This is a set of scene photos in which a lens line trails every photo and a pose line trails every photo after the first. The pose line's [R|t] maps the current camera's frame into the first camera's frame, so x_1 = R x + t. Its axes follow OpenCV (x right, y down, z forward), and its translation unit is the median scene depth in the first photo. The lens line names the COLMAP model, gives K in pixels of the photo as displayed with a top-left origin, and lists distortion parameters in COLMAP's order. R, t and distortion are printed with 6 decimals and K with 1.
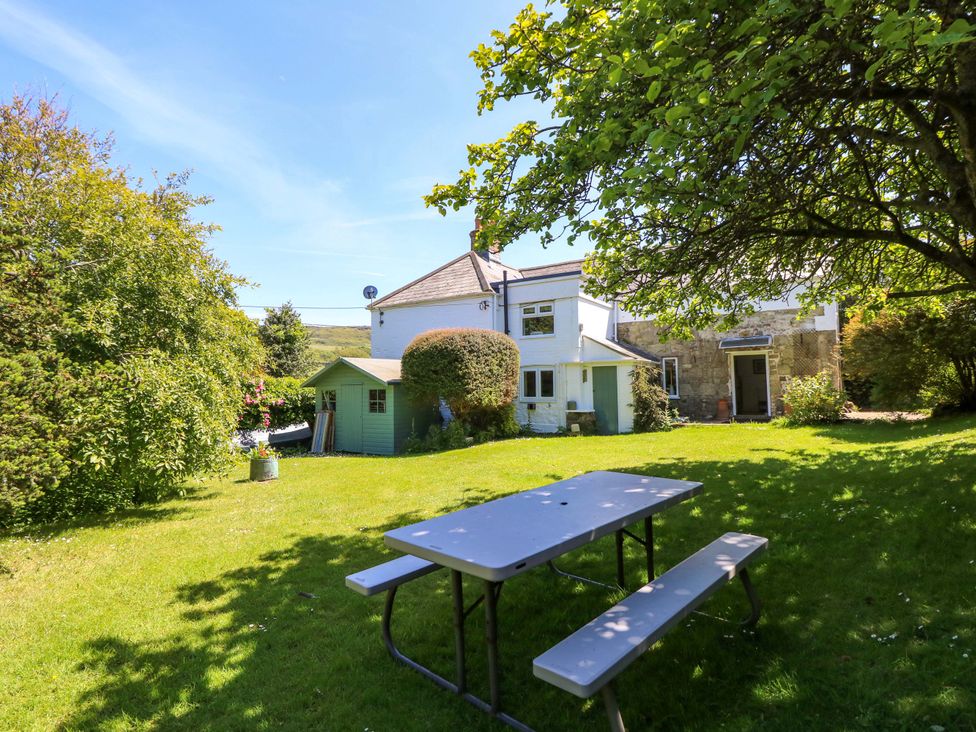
lens RADIAL K [[505.2, 0, 486.4], [0, 505.2, 356.3], [0, 0, 1]] dist [-0.001963, -0.012509]
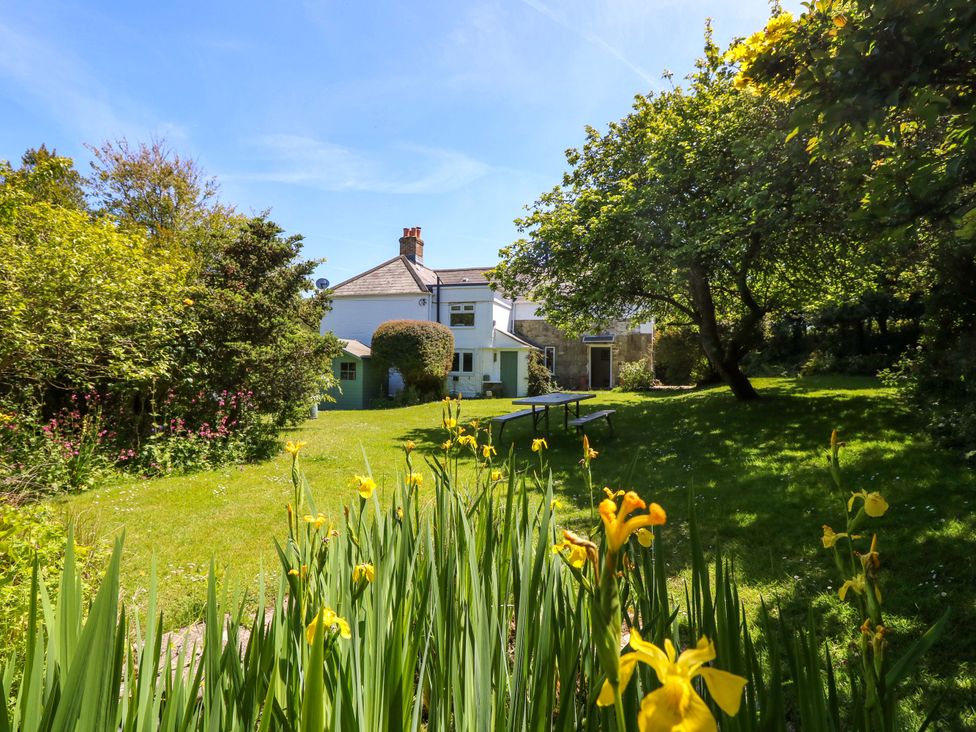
lens RADIAL K [[505.2, 0, 486.4], [0, 505.2, 356.3], [0, 0, 1]] dist [-0.001963, -0.012509]
pose [[0.961216, 0.033216, 0.273789, -0.219617], [-0.043065, 0.998620, 0.030043, -0.005923], [-0.272413, -0.040668, 0.961320, -0.358917]]
